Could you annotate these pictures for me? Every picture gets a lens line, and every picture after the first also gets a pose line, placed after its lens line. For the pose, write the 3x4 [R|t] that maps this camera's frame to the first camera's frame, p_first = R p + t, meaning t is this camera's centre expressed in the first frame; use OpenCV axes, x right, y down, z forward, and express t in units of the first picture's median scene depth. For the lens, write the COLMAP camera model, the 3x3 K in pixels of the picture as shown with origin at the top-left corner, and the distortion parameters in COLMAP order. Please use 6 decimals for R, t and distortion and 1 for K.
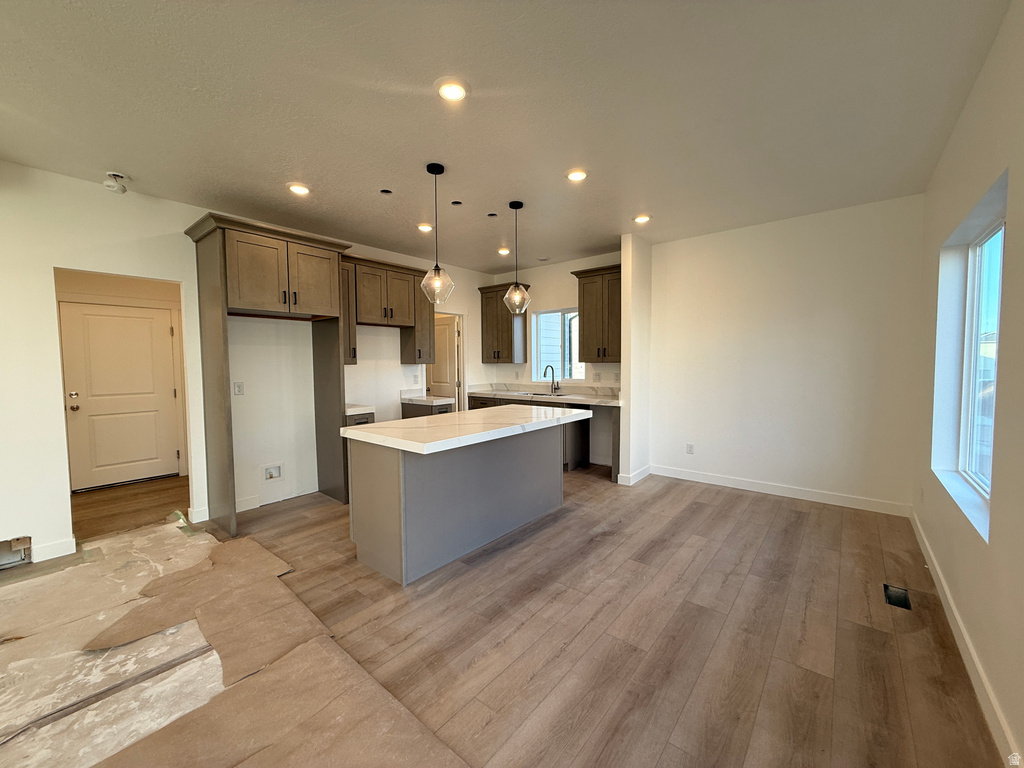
lens RADIAL K [[405.8, 0, 509.7], [0, 405.8, 382.3], [0, 0, 1]] dist [-0.001817, 0.000521]
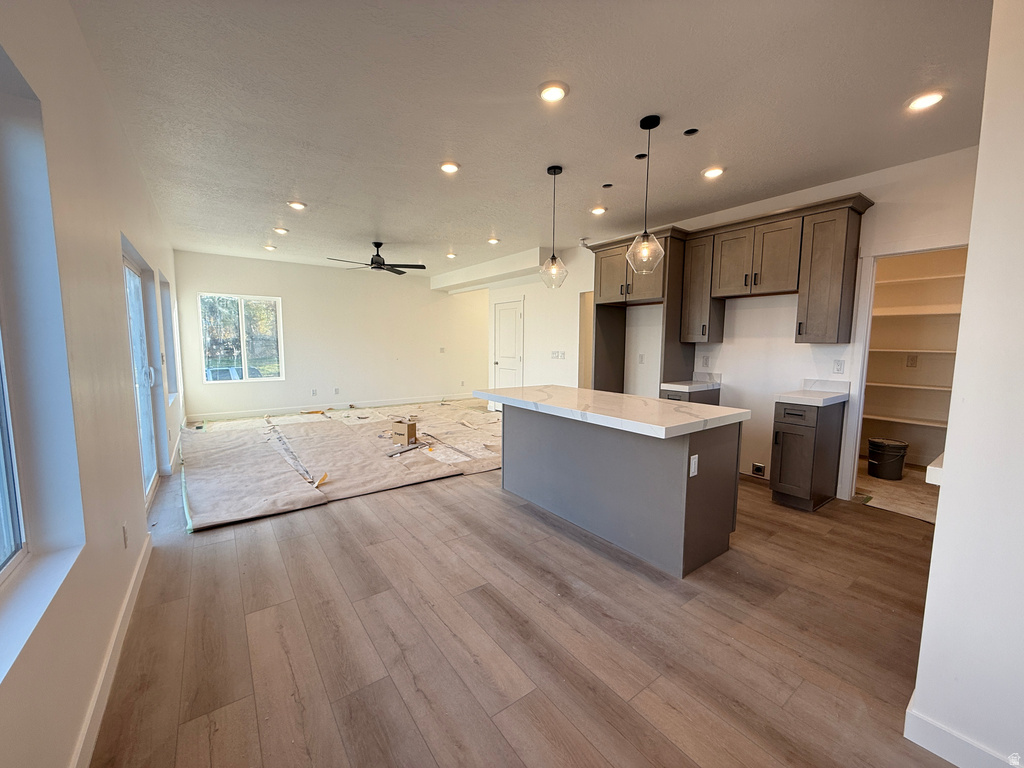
lens RADIAL K [[405.8, 0, 511.4], [0, 405.8, 382.0], [0, 0, 1]] dist [-0.001817, 0.000521]
pose [[-0.237529, 0.103478, -0.965853, 0.766911], [-0.052559, 0.991484, 0.119150, -0.047431], [0.969957, 0.079066, -0.230068, 0.896529]]
